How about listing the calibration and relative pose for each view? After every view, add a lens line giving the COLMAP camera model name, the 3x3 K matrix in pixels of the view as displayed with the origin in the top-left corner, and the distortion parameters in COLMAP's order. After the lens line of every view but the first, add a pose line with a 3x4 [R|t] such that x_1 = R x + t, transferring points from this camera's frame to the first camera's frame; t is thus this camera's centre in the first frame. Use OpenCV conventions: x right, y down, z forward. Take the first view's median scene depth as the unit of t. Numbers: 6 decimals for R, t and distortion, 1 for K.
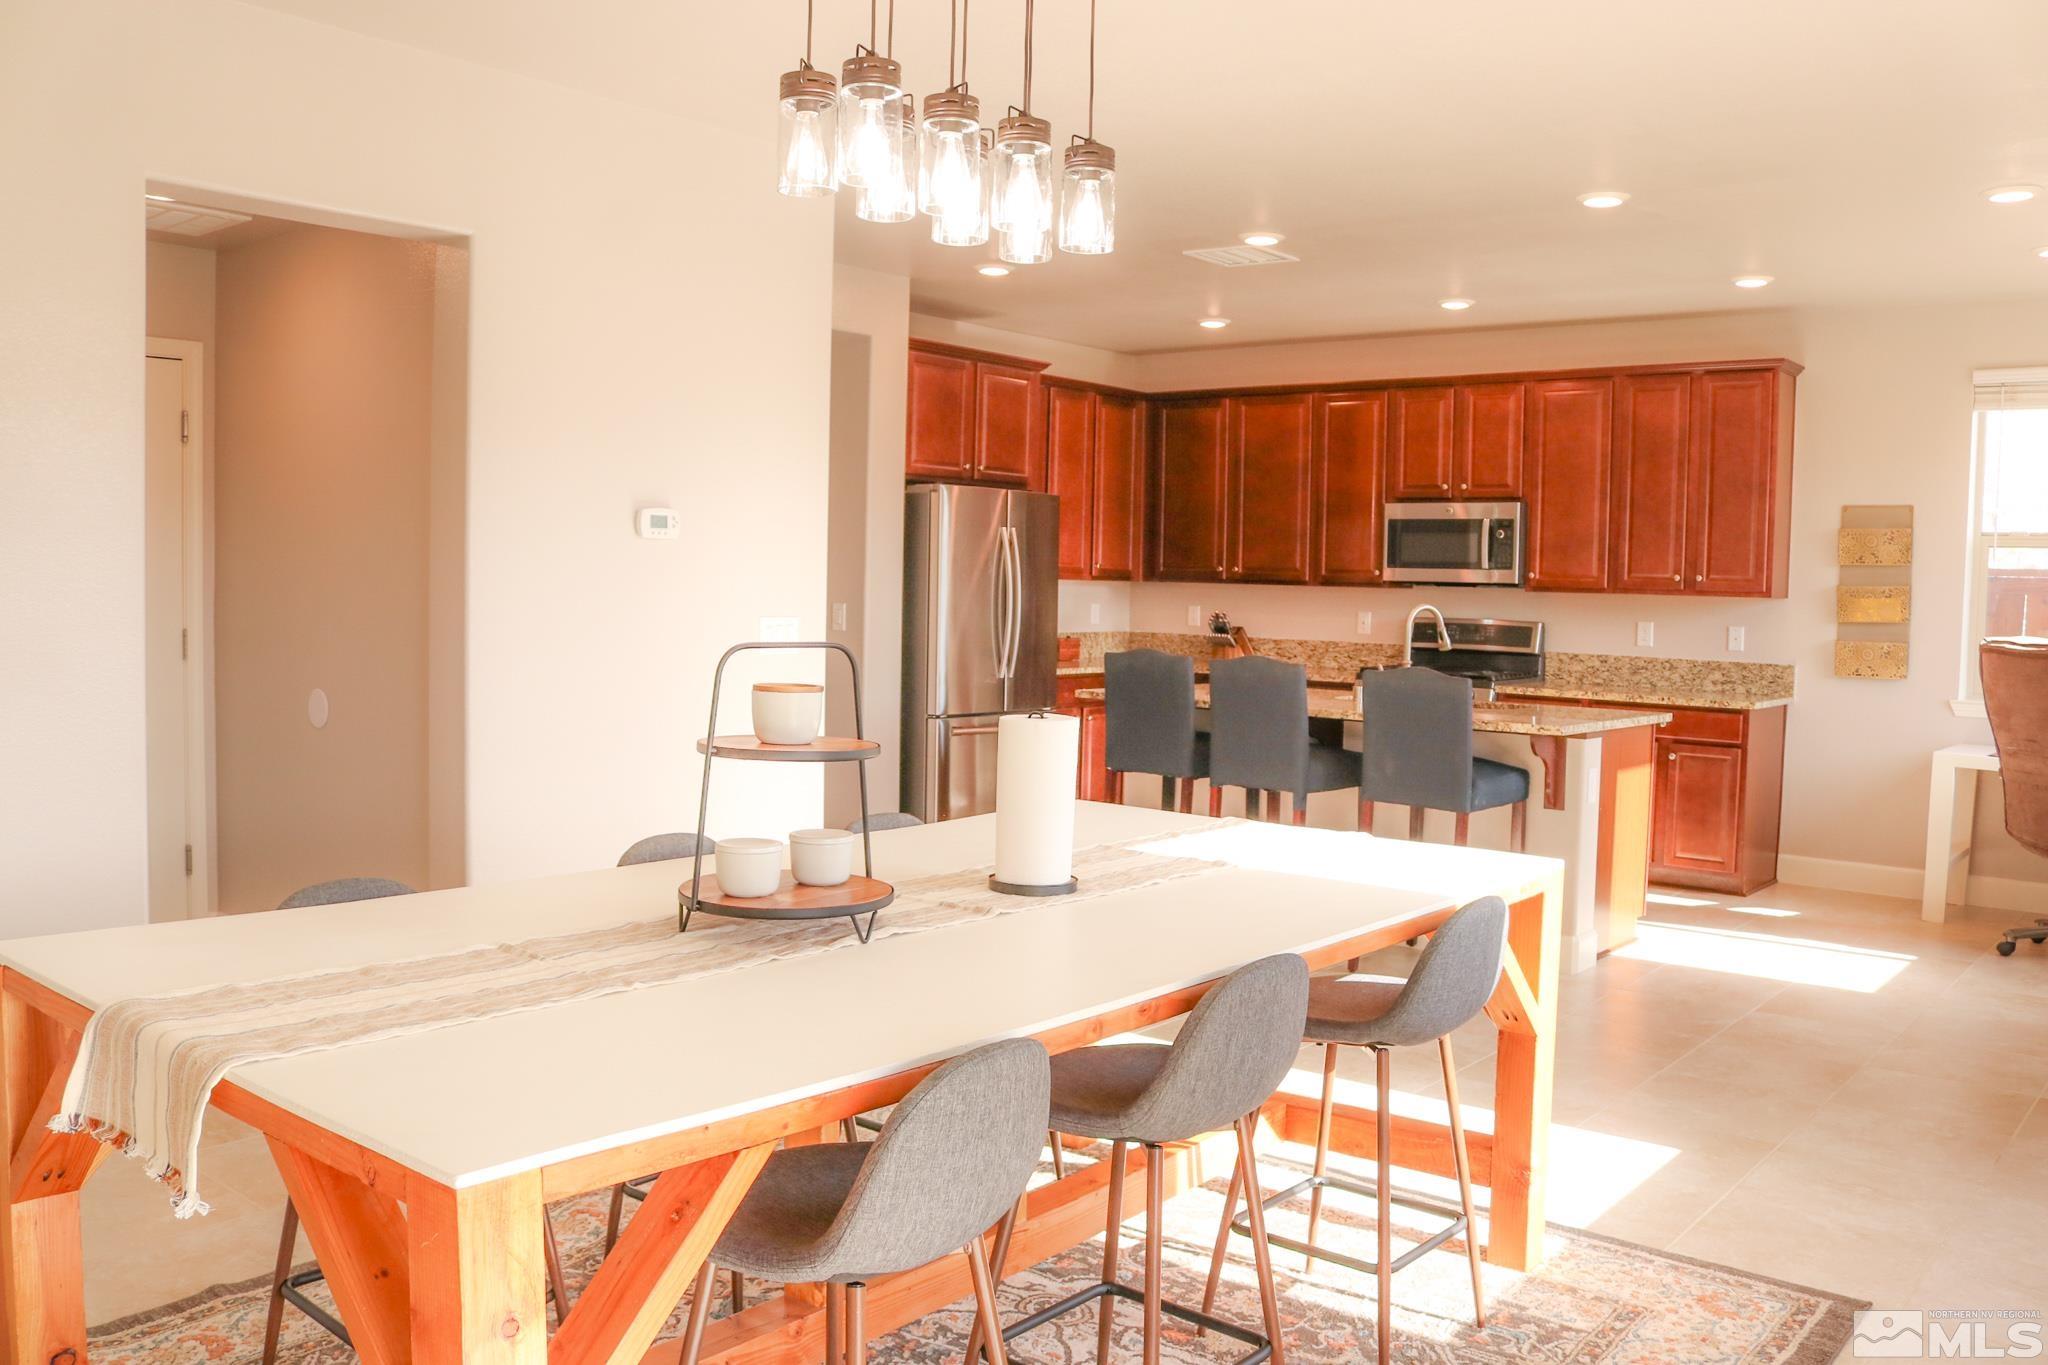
lens RADIAL K [[1689.8, 0, 1025.2], [0, 1689.8, 677.2], [0, 0, 1]] dist [-0.151653, 0.125337]
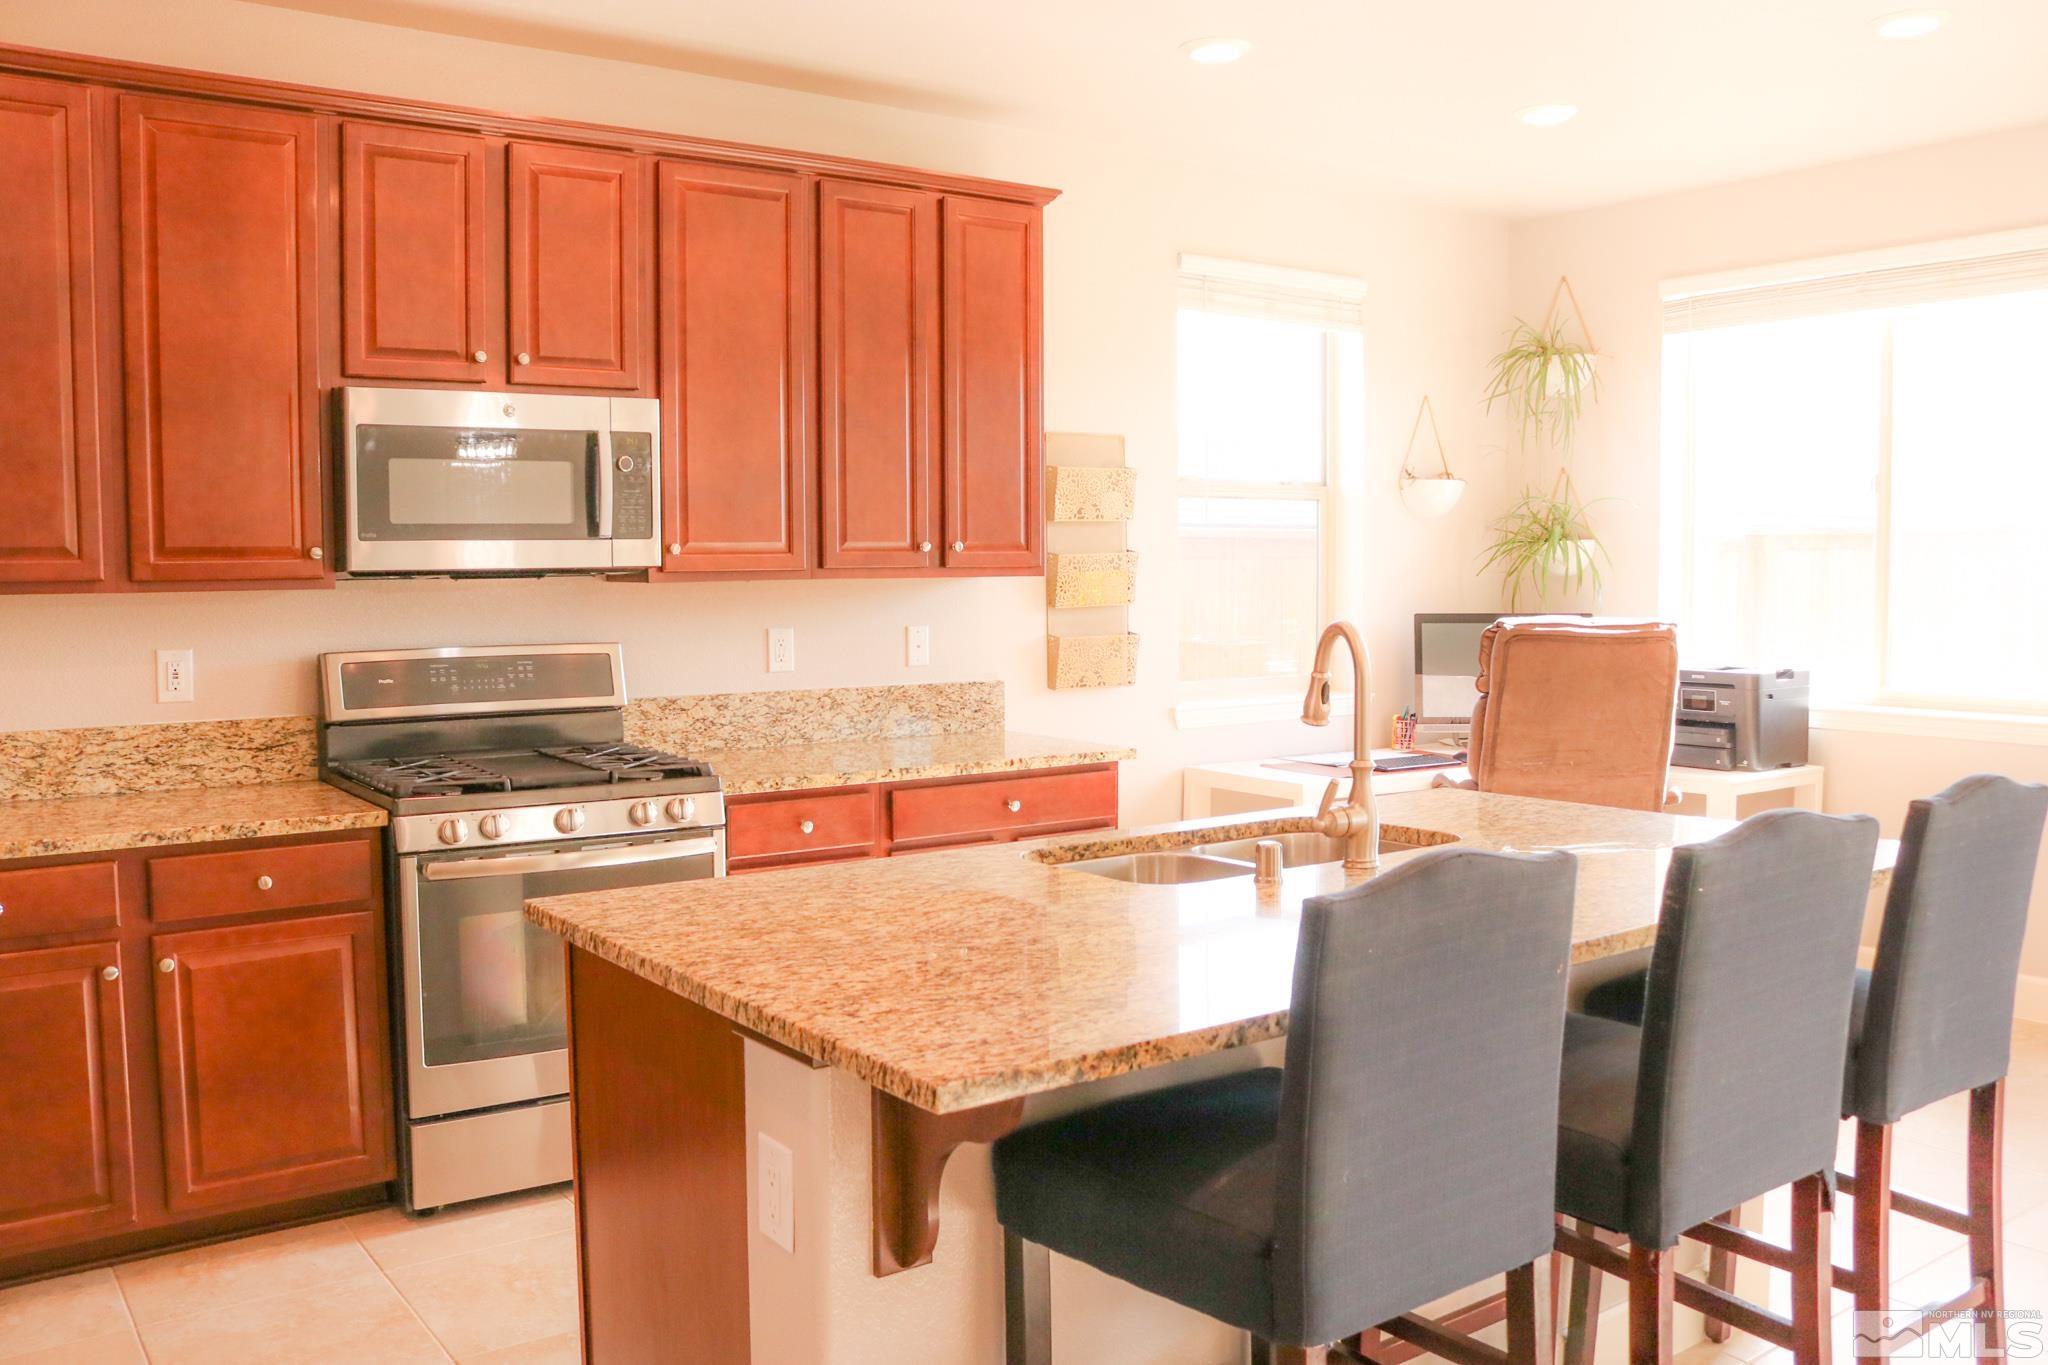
lens RADIAL K [[1689.8, 0, 1007.5], [0, 1689.8, 685.6], [0, 0, 1]] dist [-0.151653, 0.125337]
pose [[0.257049, -0.093926, 0.961823, -0.156073], [0.068096, 0.994552, 0.078923, -0.054740], [-0.963996, 0.045209, 0.262045, 0.796114]]
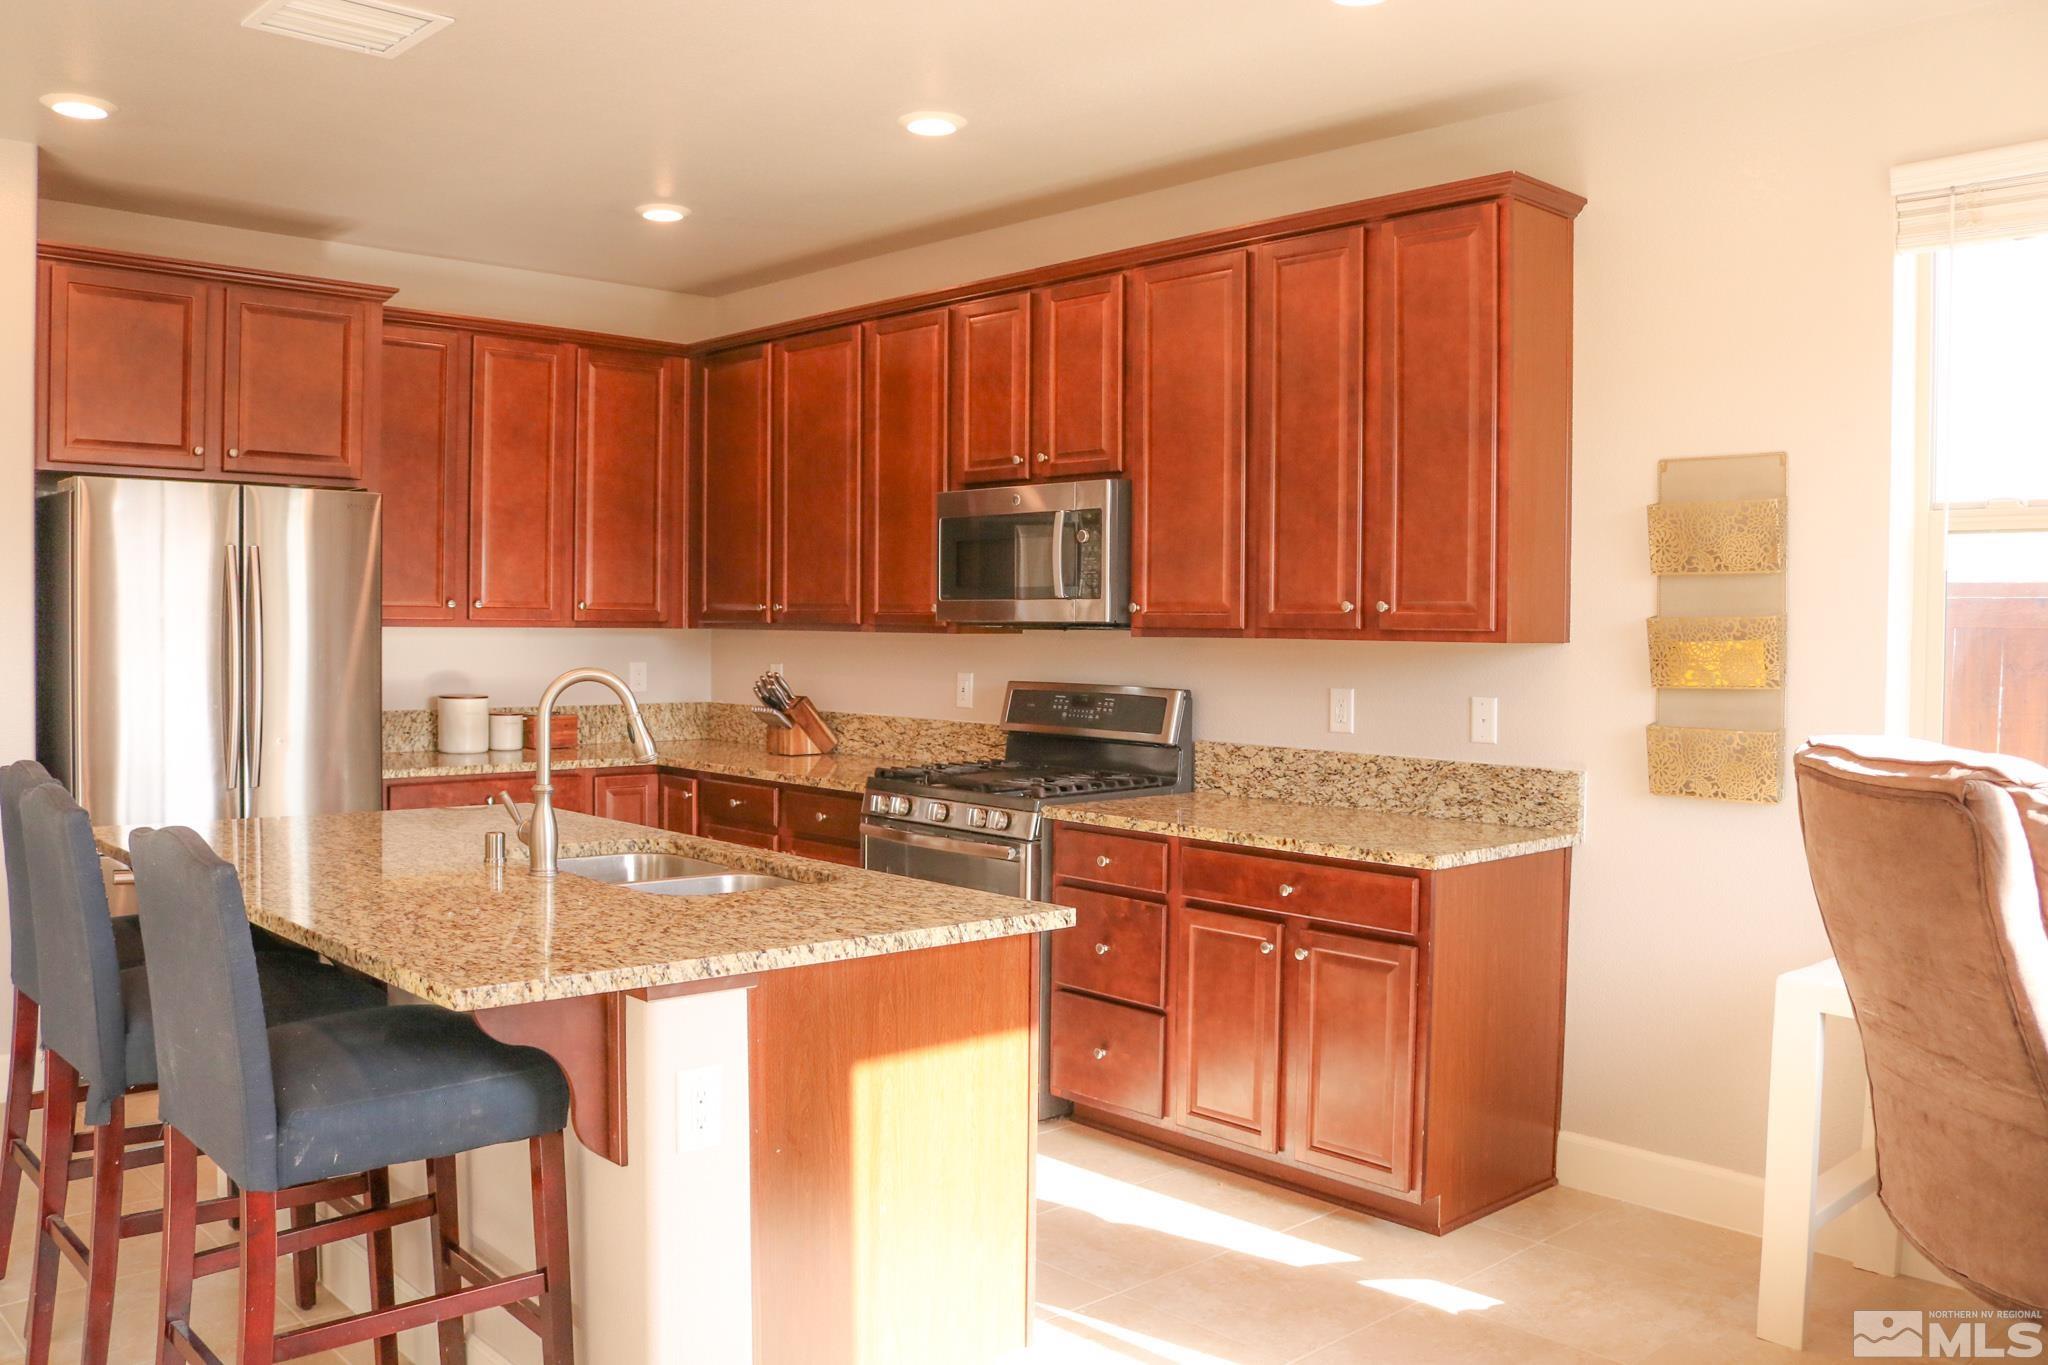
lens RADIAL K [[1689.8, 0, 1020.8], [0, 1689.8, 684.5], [0, 0, 1]] dist [-0.151653, 0.125337]
pose [[0.991234, -0.007264, -0.131919, 0.349330], [0.004242, 0.999722, -0.023178, -0.022556], [0.132051, 0.022415, 0.990990, 0.440265]]
